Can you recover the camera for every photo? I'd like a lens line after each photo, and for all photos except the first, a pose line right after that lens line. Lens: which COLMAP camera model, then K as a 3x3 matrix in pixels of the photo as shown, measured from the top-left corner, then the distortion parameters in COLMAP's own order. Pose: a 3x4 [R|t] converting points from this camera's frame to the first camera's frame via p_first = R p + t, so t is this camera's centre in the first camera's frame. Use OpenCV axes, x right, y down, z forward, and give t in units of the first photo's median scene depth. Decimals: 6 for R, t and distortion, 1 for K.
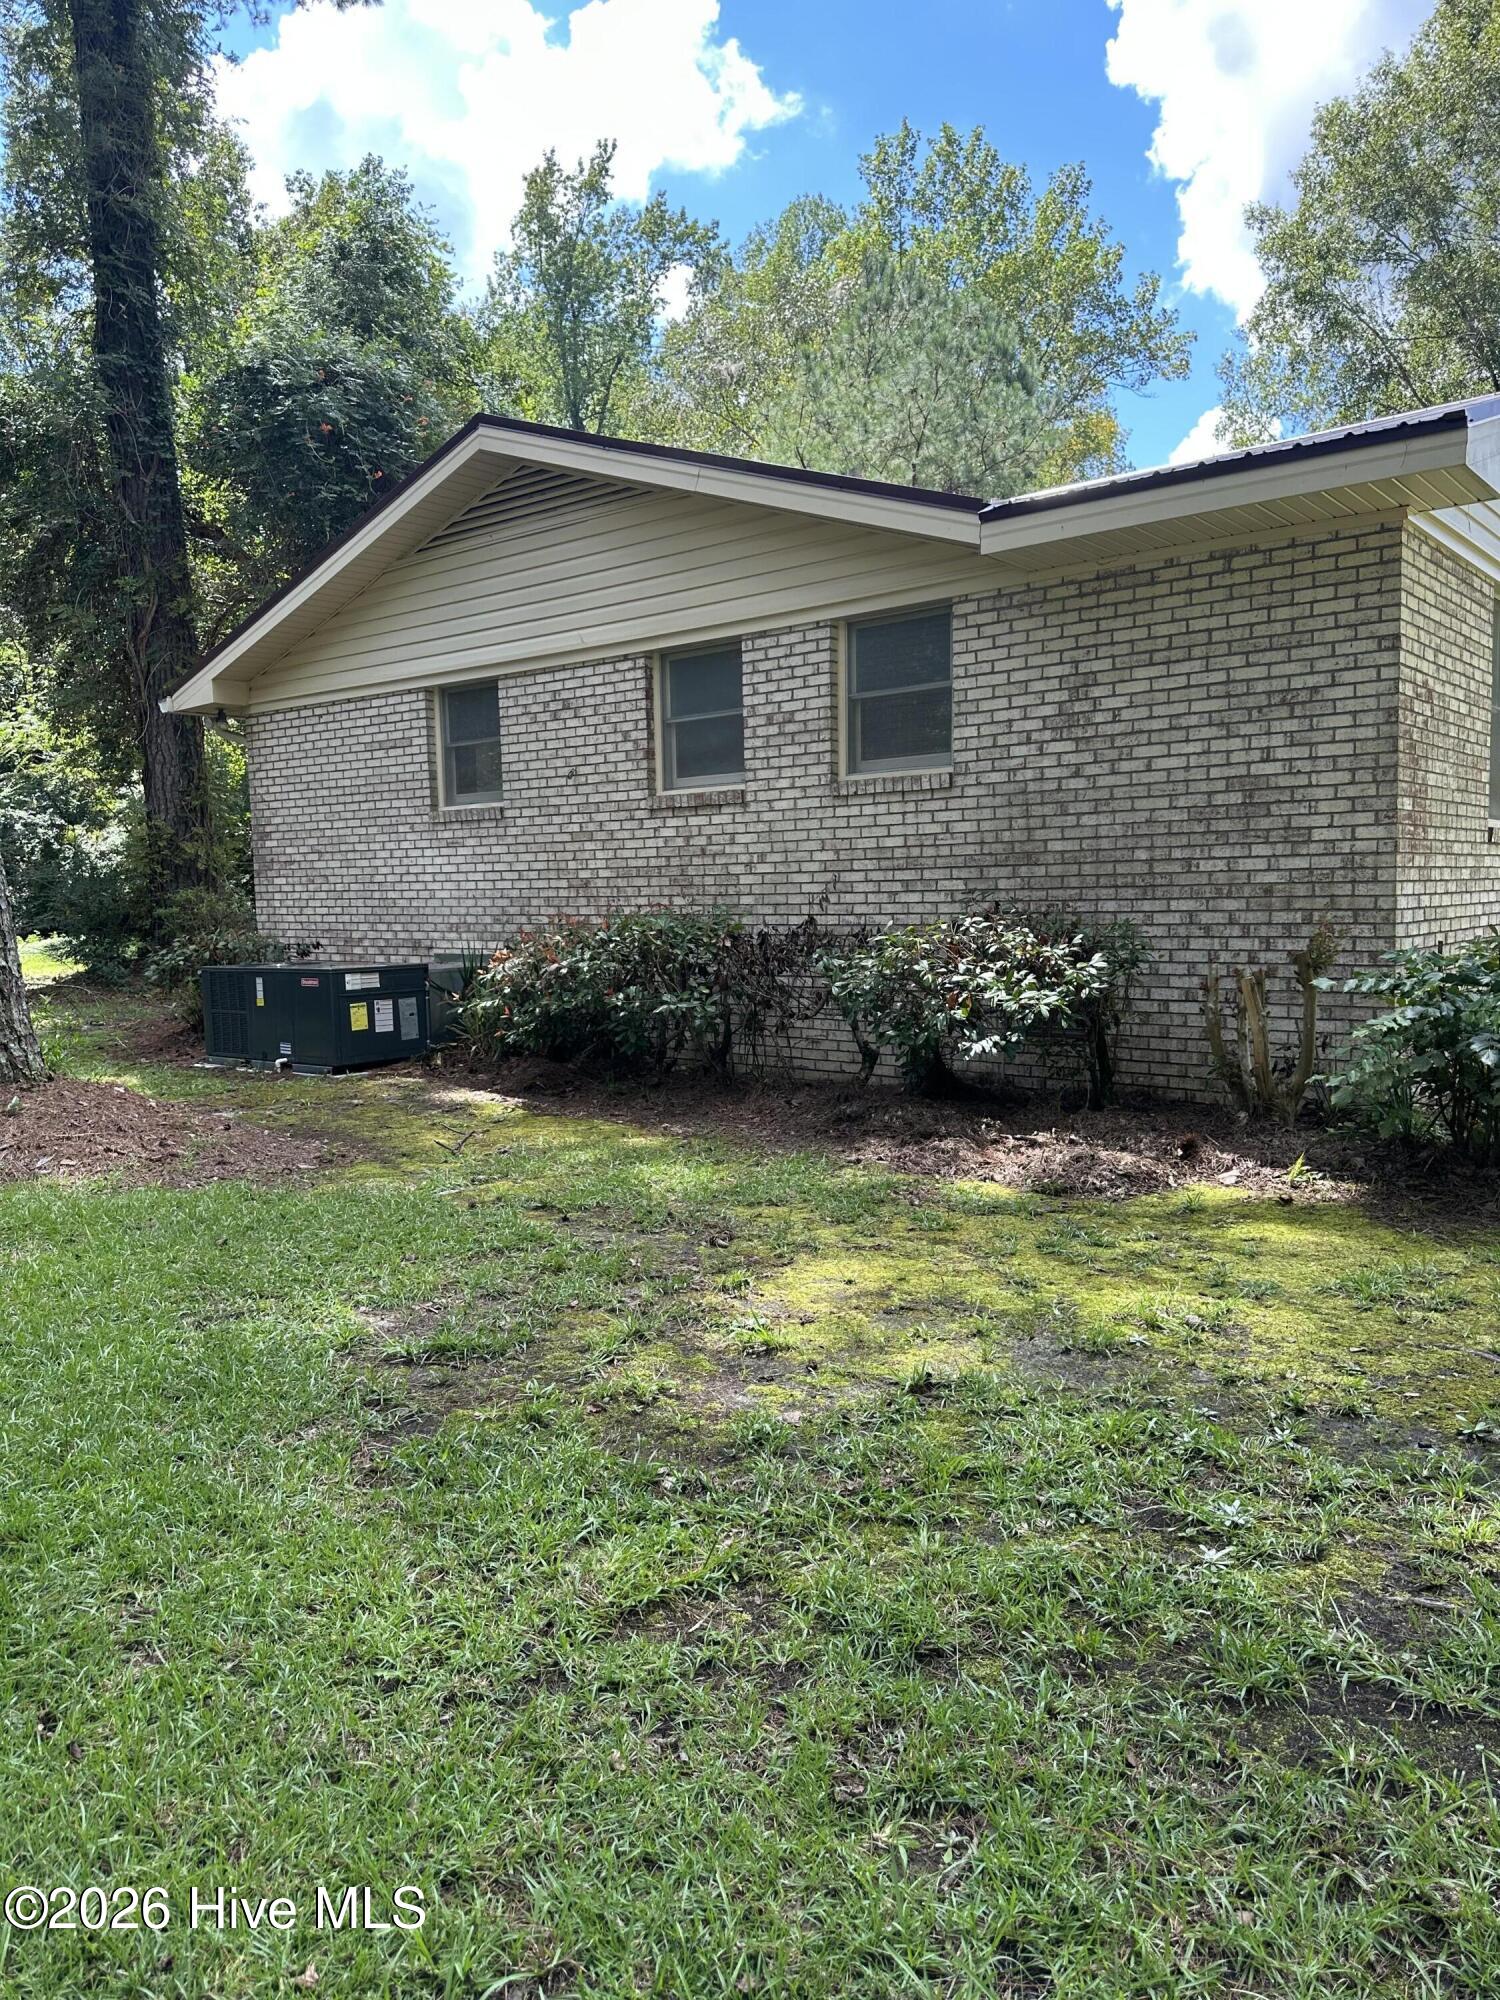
lens RADIAL K [[1402.4, 0, 810.8], [0, 1402.4, 1039.6], [0, 0, 1]] dist [0.022481, -0.003434]
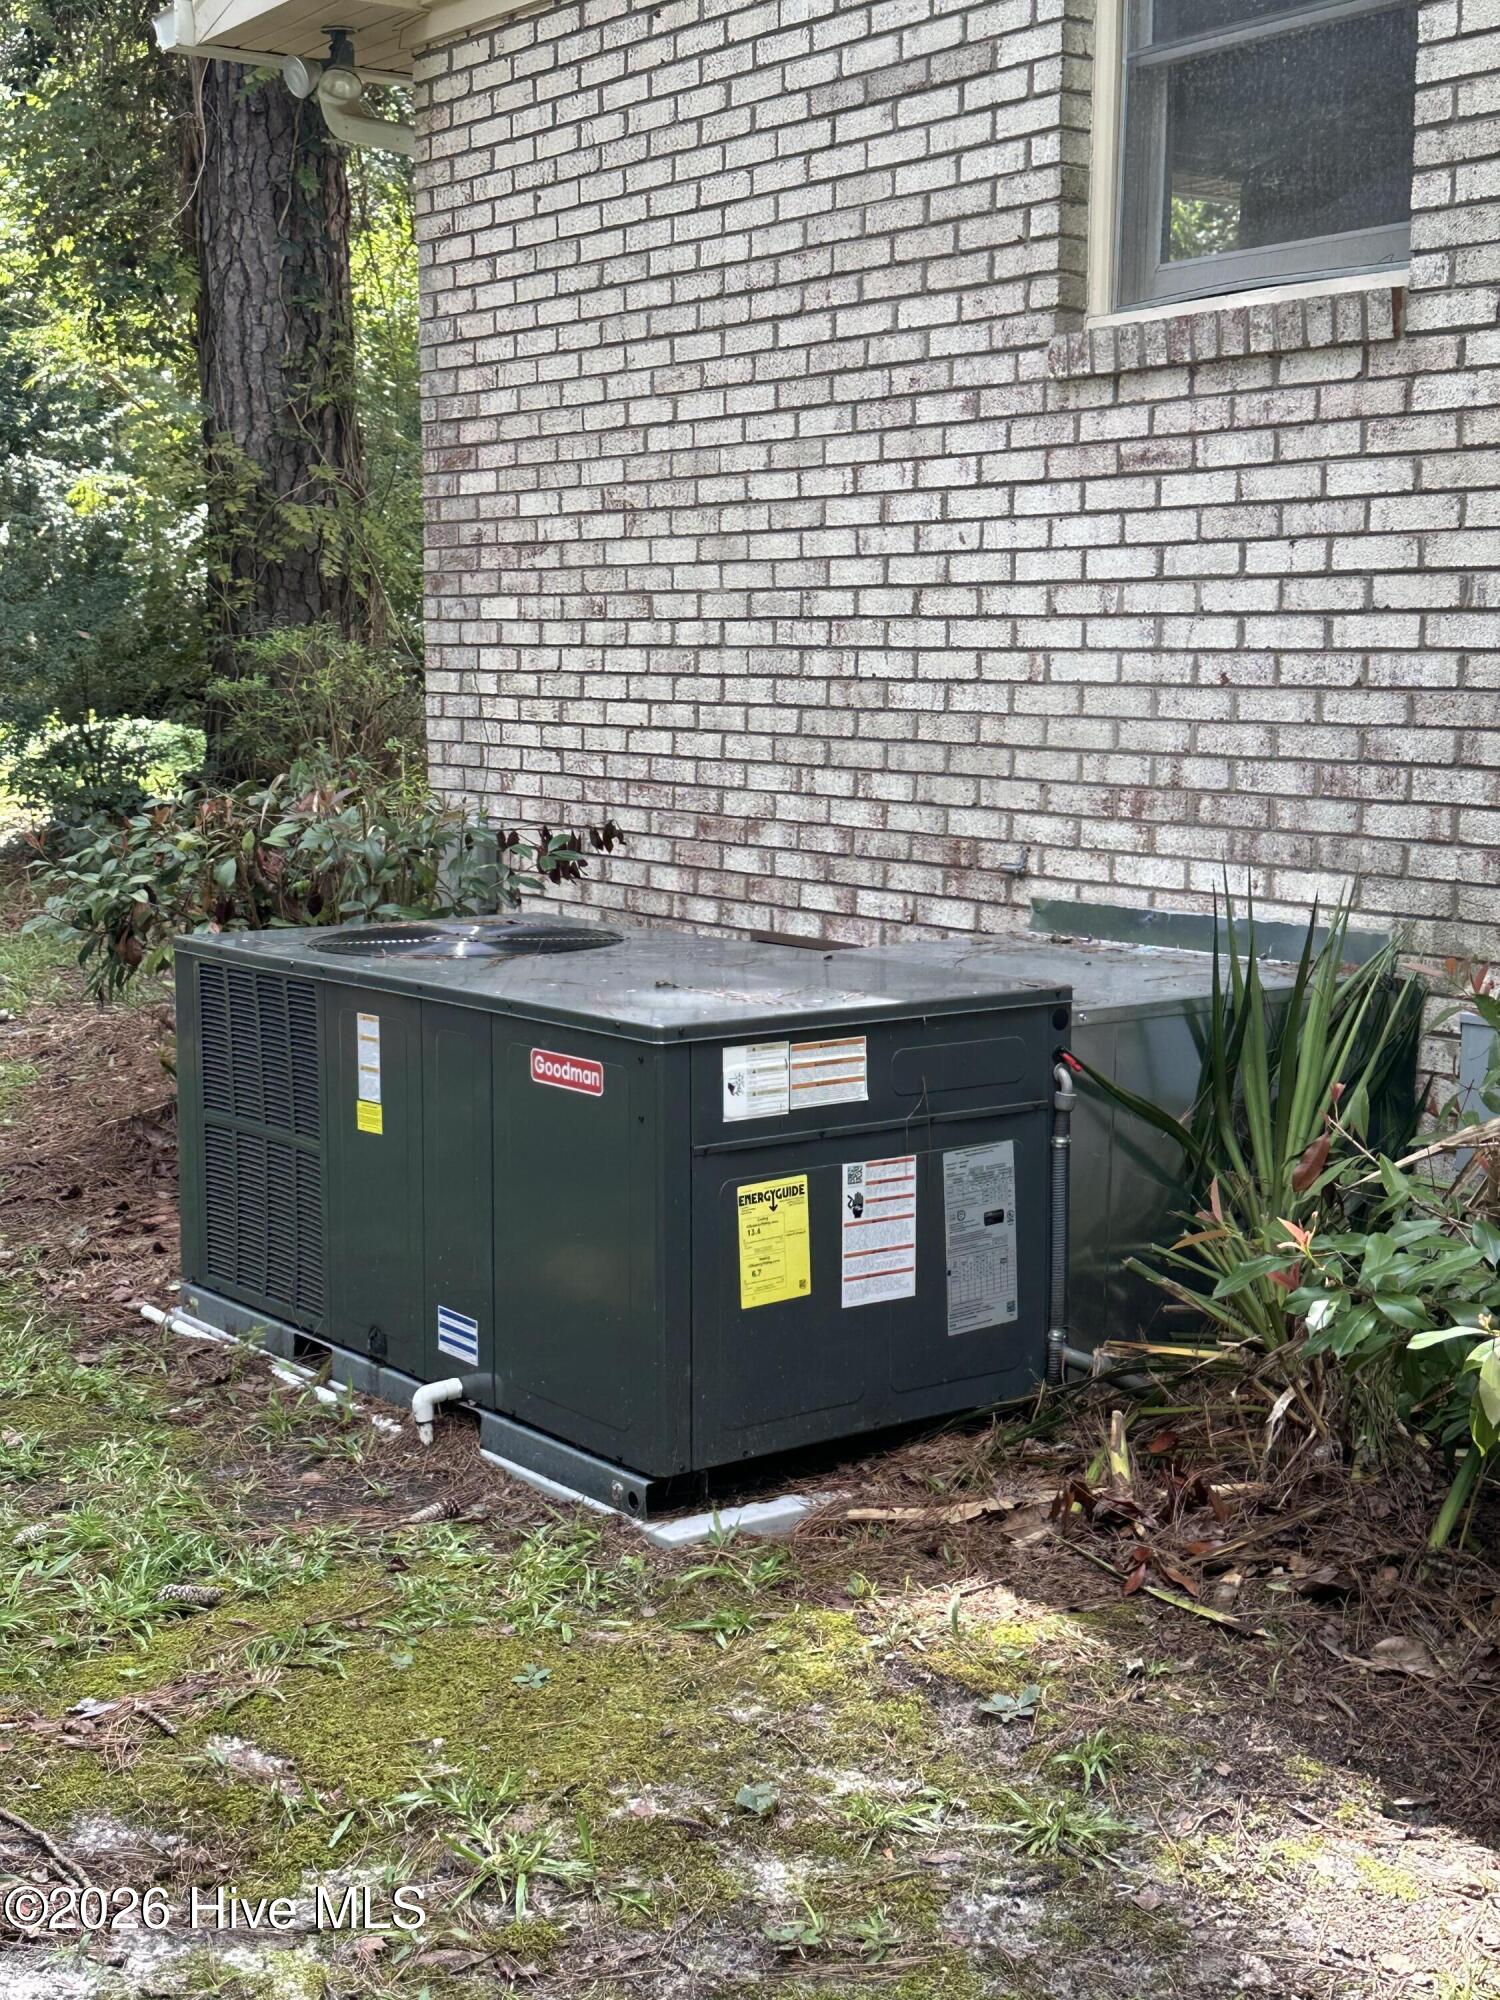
lens RADIAL K [[2640.1, 0, 748.9], [0, 2640.1, 1000.8], [0, 0, 1]] dist [0.101270, 0.000000]
pose [[0.959826, 0.054224, -0.275307, -0.179870], [-0.046089, 0.998291, 0.035939, -0.056267], [0.276785, -0.021806, 0.960684, 0.509445]]
